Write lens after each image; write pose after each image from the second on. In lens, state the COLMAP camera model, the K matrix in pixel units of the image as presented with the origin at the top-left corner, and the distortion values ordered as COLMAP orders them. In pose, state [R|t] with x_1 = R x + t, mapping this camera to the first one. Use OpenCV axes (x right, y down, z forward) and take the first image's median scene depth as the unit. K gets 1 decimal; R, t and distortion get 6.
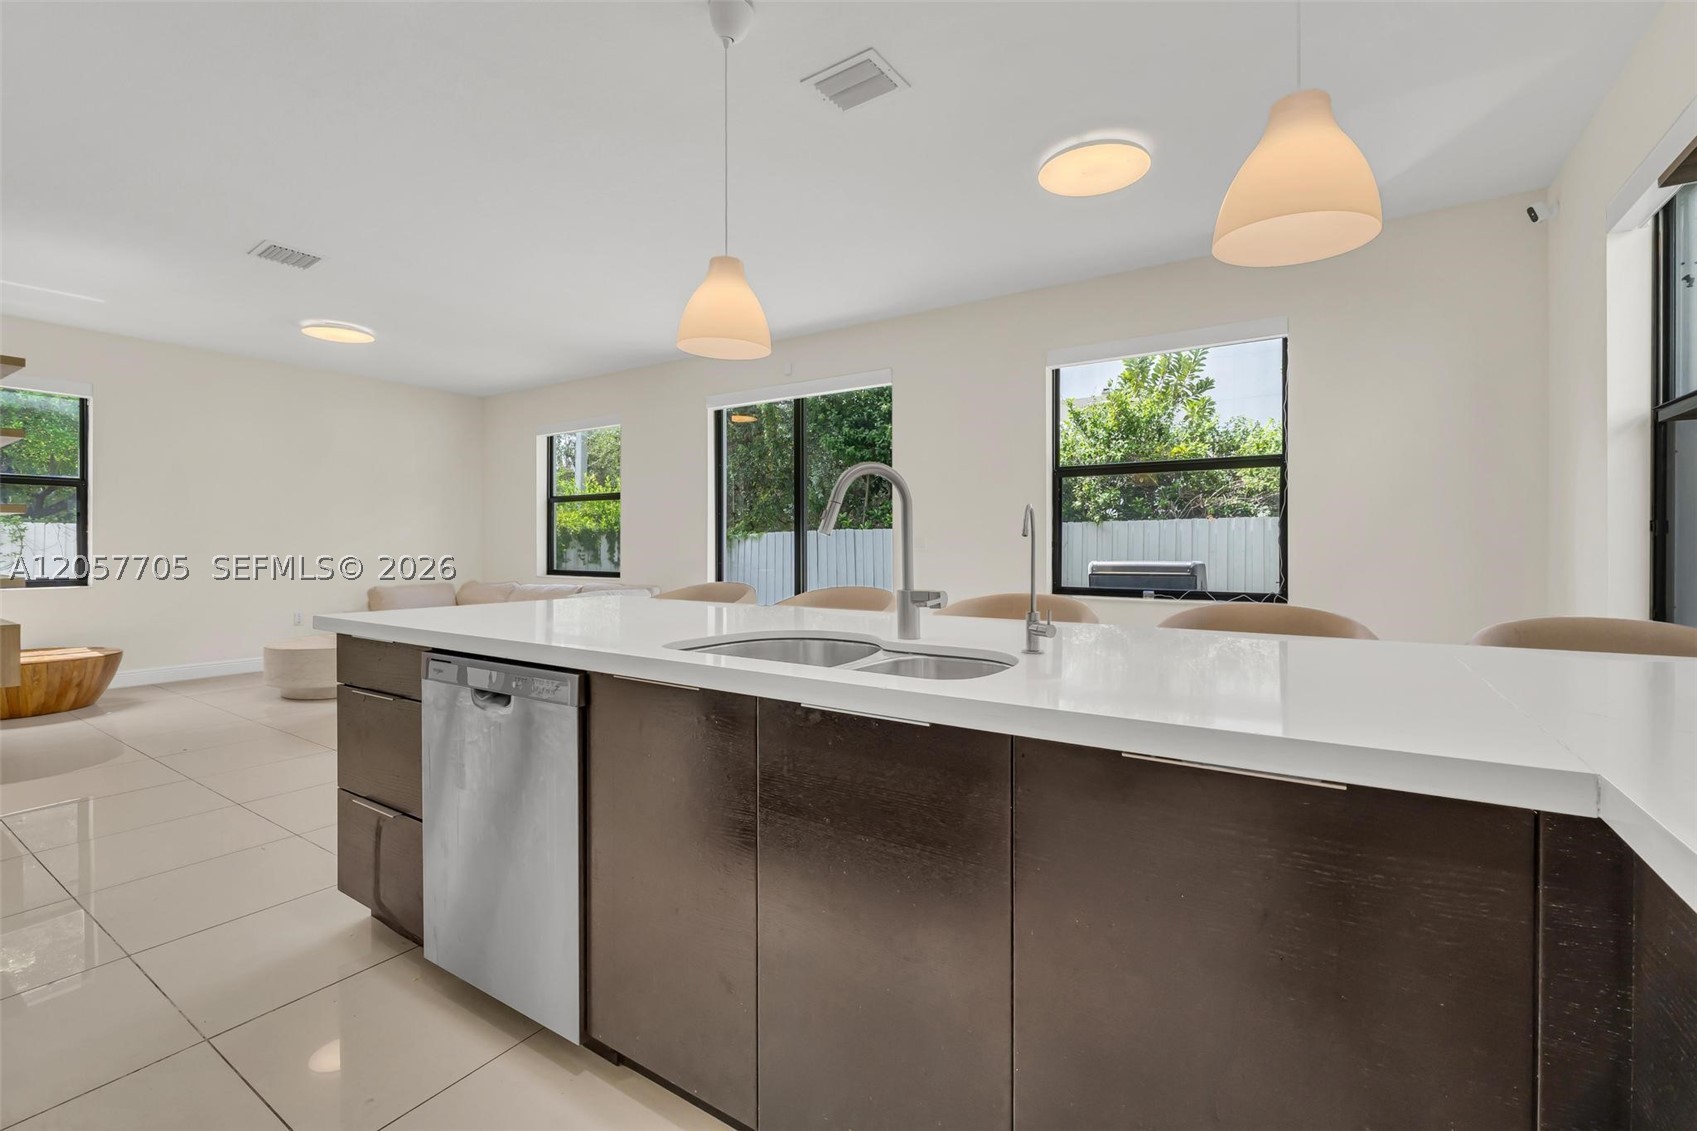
lens RADIAL K [[722.4, 0, 840.0], [0, 722.4, 547.4], [0, 0, 1]] dist [0.000413, 0.000572]
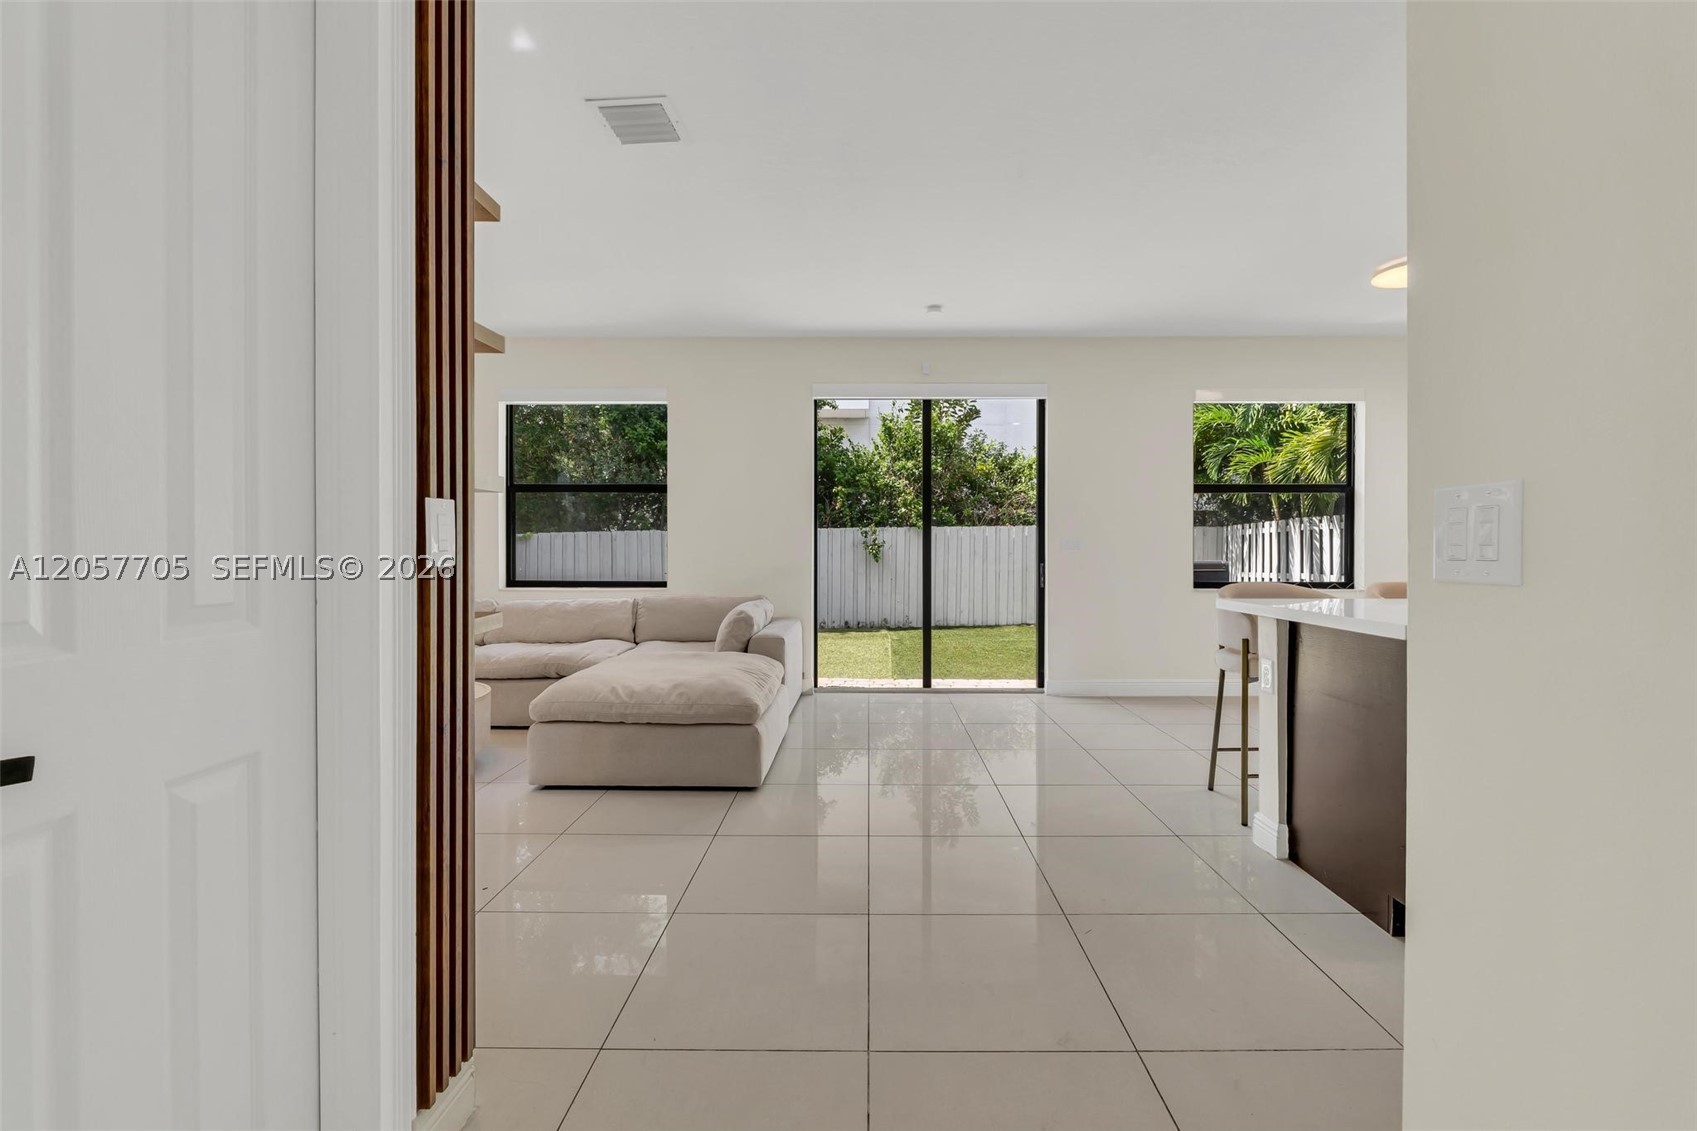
lens RADIAL K [[722.4, 0, 872.1], [0, 722.4, 555.8], [0, 0, 1]] dist [0.000413, 0.000572]
pose [[0.840210, -0.006993, 0.542215, -0.323870], [0.003749, 0.999968, 0.007088, 0.000700], [-0.542247, -0.003923, 0.840210, 0.105548]]
